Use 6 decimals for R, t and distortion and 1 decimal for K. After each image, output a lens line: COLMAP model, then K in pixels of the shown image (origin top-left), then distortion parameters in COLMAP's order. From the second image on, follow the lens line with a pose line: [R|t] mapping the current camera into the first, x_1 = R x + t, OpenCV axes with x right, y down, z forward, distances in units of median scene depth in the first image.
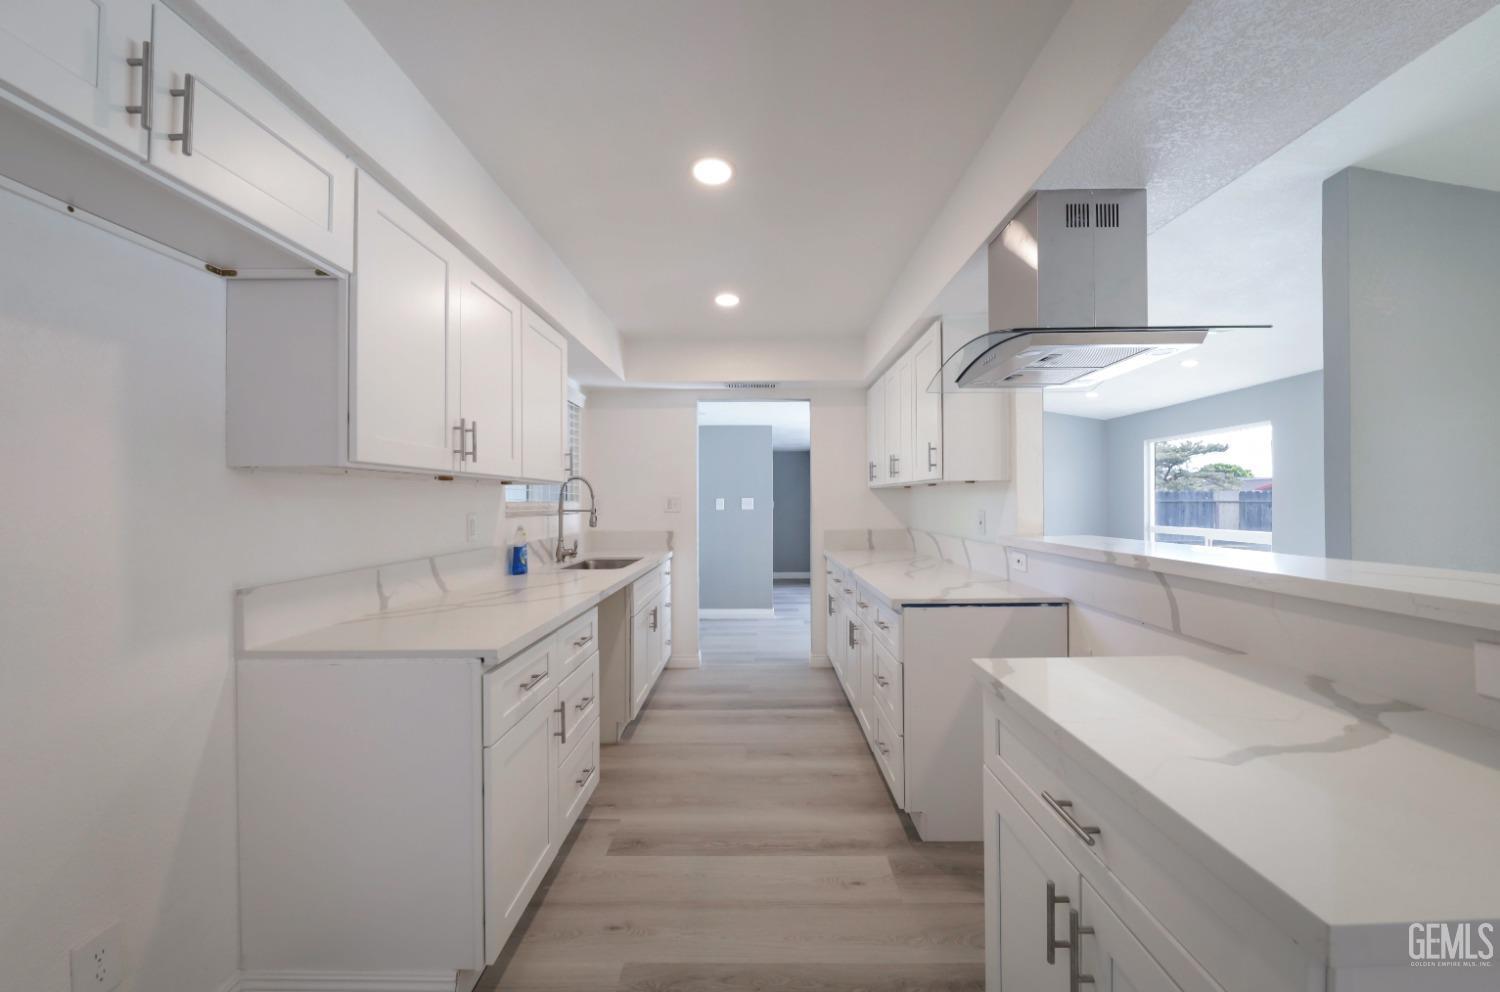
lens RADIAL K [[535.7, 0, 756.2], [0, 535.7, 496.4], [0, 0, 1]] dist [-0.000032, -0.000072]
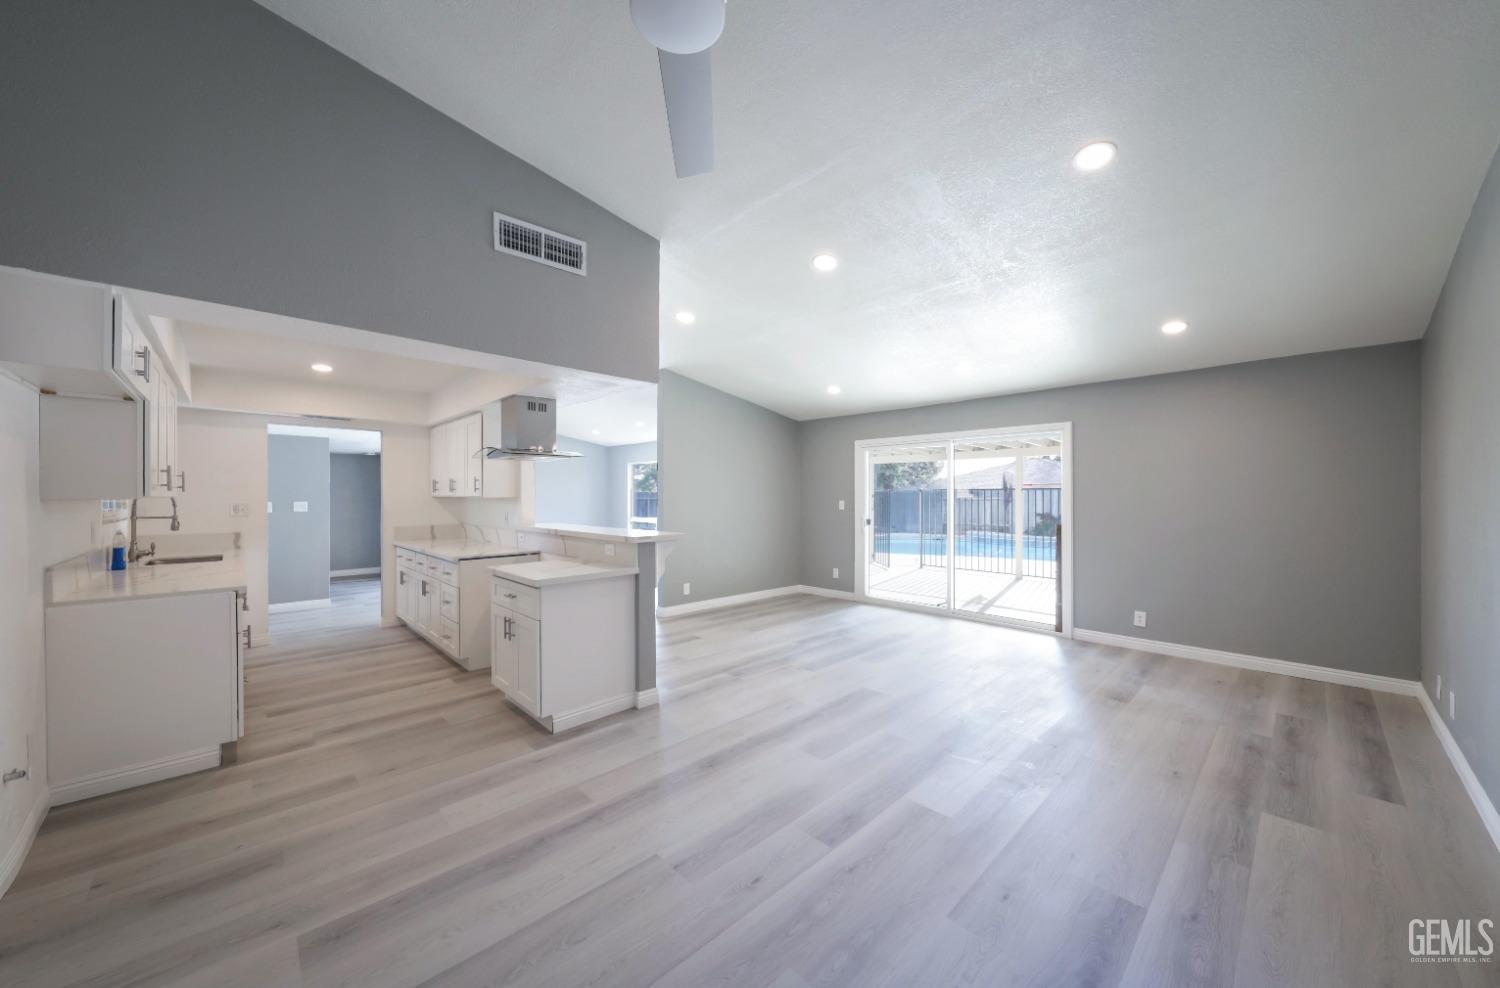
lens RADIAL K [[533.5, 0, 756.5], [0, 533.5, 496.3], [0, 0, 1]] dist [0.010296, -0.005928]
pose [[0.708197, 0.003470, 0.706006, -0.248523], [-0.009881, 0.999939, 0.004997, -0.042707], [-0.705945, -0.010515, 0.708188, -0.846905]]
